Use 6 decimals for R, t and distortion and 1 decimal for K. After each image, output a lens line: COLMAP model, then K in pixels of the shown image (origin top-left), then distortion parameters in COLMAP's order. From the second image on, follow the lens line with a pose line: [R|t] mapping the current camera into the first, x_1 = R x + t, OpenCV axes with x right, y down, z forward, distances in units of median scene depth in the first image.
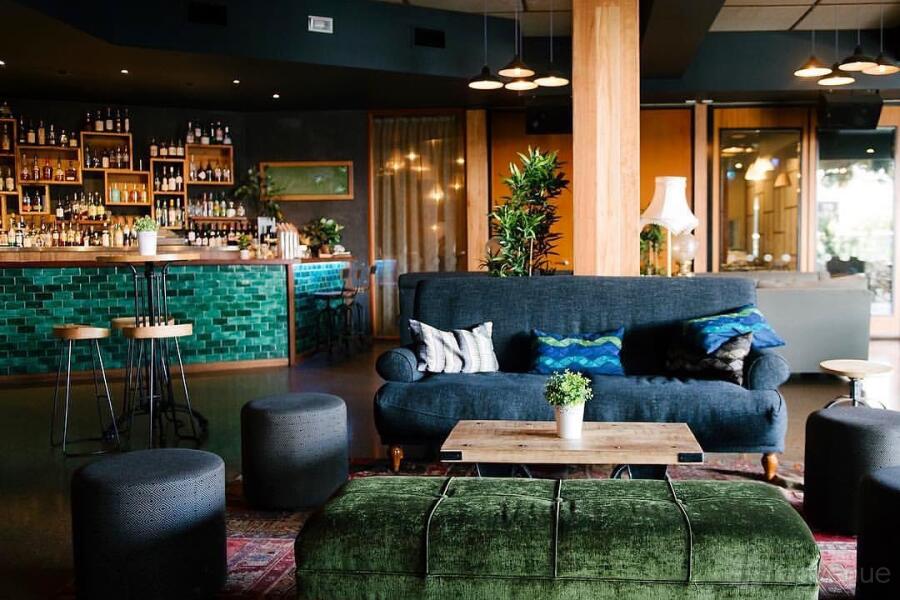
lens RADIAL K [[882.3, 0, 452.6], [0, 882.3, 299.5], [0, 0, 1]] dist [0.003376, 0.000000]
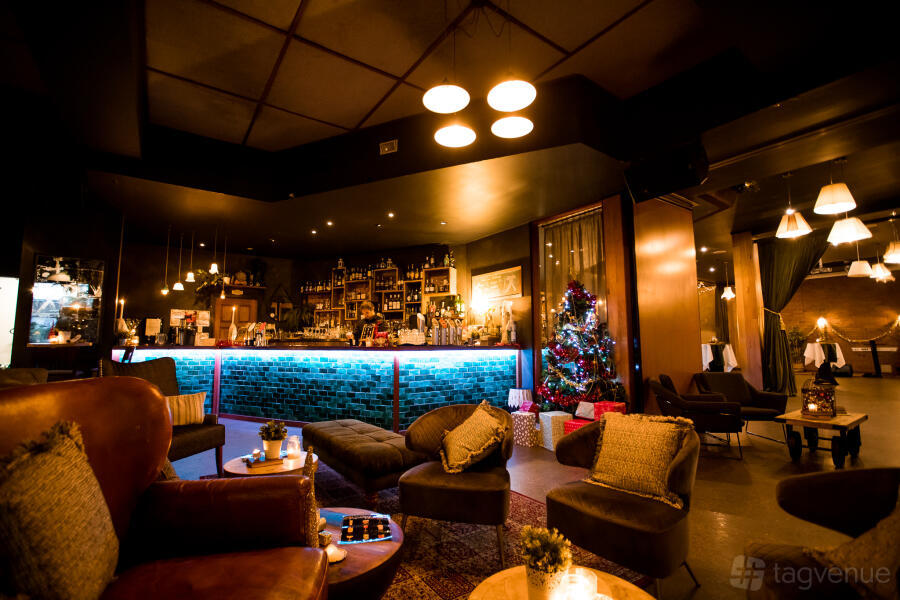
lens RADIAL K [[406.6, 0, 436.9], [0, 406.6, 314.2], [0, 0, 1]] dist [-0.000965, -0.000160]
pose [[0.657315, -0.048225, -0.752072, 0.282000], [-0.041550, 0.994114, -0.100060, -0.039191], [0.752470, 0.097019, 0.651442, 0.703127]]
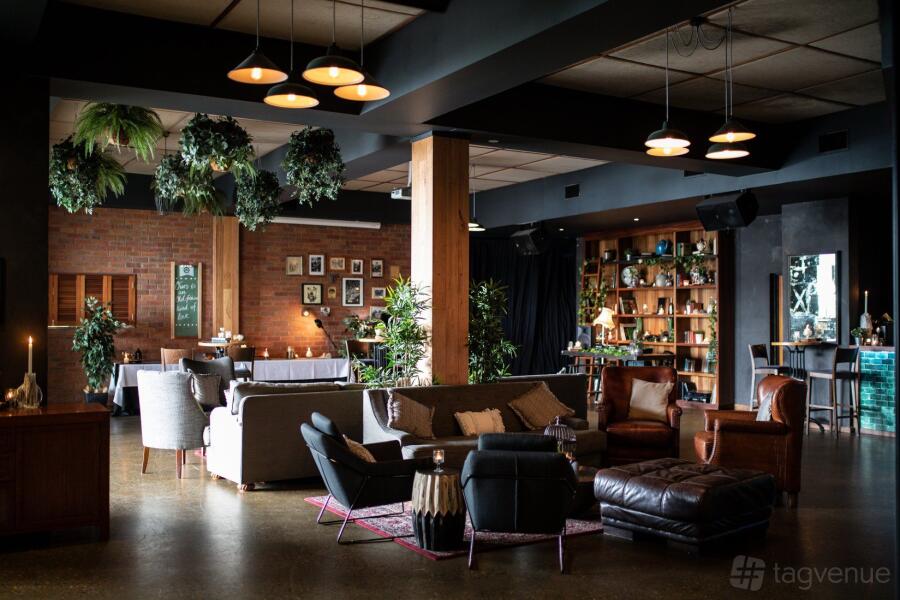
lens RADIAL K [[882.3, 0, 450.4], [0, 882.3, 300.3], [0, 0, 1]] dist [0.003376, 0.000000]
pose [[-0.788663, -0.003367, -0.614816, 0.687978], [-0.026921, 0.999215, 0.029061, -0.117702], [0.614236, 0.039471, -0.788135, 1.377568]]
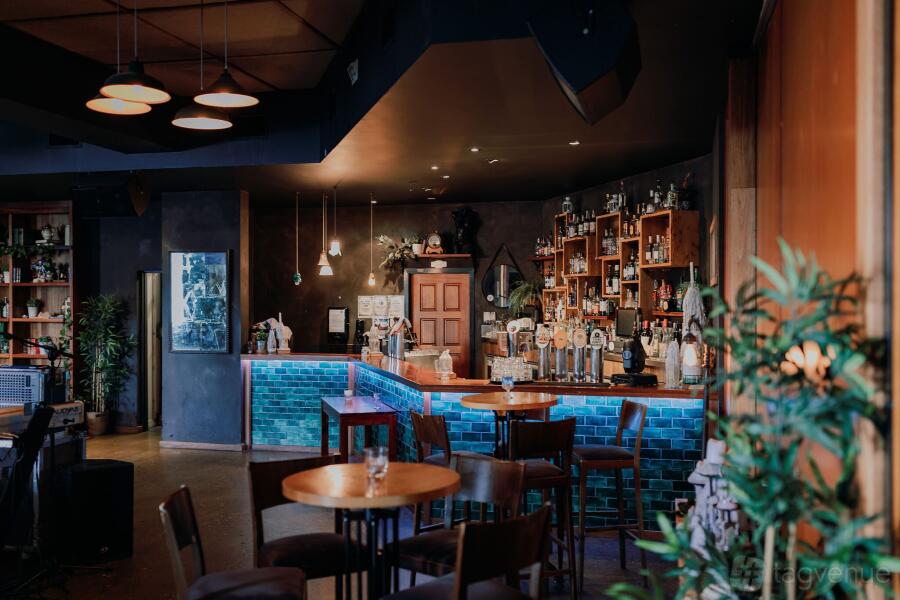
lens RADIAL K [[882.3, 0, 447.9], [0, 882.3, 301.6], [0, 0, 1]] dist [0.003376, 0.000000]
pose [[-0.115404, 0.009608, -0.993272, 0.568540], [-0.049116, 0.998675, 0.015367, -0.130679], [0.992104, 0.050559, -0.114779, 1.133152]]
